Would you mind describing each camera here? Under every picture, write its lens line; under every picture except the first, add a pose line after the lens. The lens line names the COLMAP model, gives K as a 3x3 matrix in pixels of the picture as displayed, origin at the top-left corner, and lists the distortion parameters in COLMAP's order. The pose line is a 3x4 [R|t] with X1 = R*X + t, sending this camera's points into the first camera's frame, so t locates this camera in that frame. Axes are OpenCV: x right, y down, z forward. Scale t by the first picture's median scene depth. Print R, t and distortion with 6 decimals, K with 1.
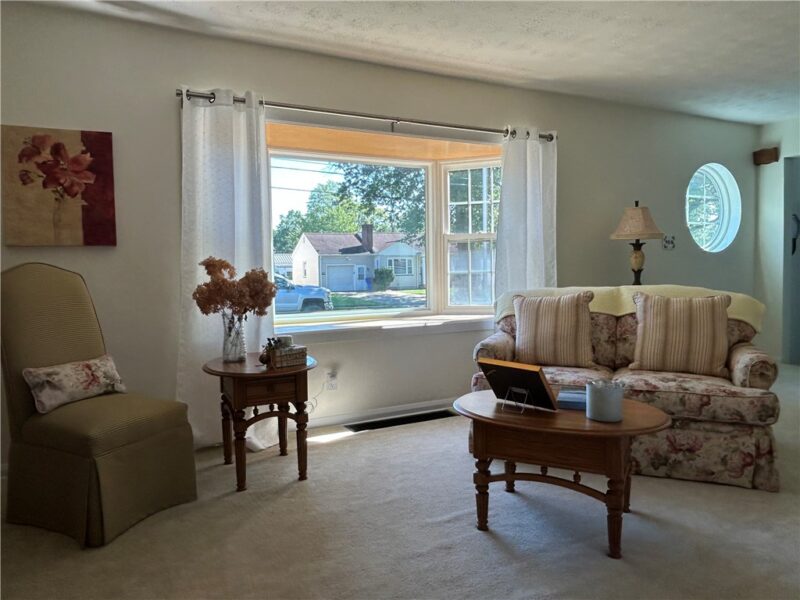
lens RADIAL K [[550.2, 0, 400.0], [0, 550.2, 300.0], [0, 0, 1]] dist [-0.022629, 0.000879]
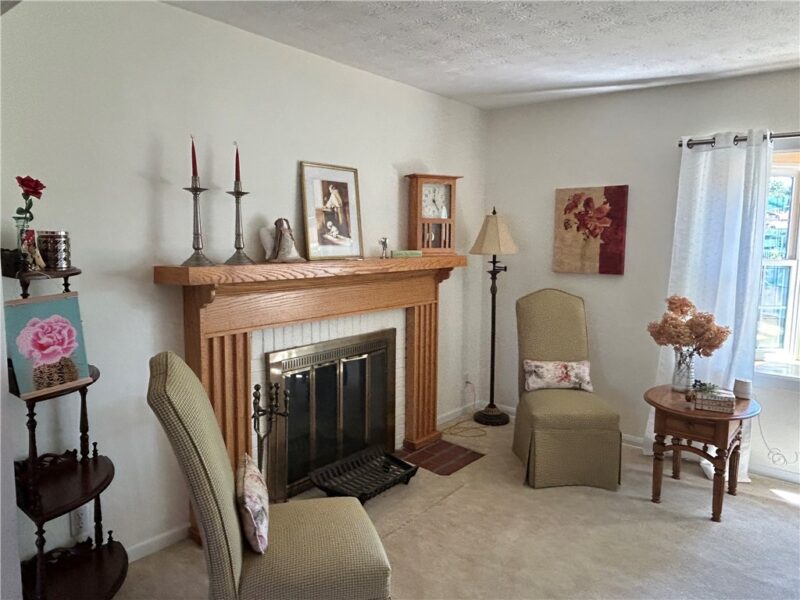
lens RADIAL K [[550.2, 0, 400.0], [0, 550.2, 300.0], [0, 0, 1]] dist [-0.022629, 0.000879]
pose [[0.382914, 0.130628, -0.914502, 0.474125], [-0.074162, 0.991103, 0.110517, -0.153032], [0.920802, 0.025503, 0.389195, 0.043399]]
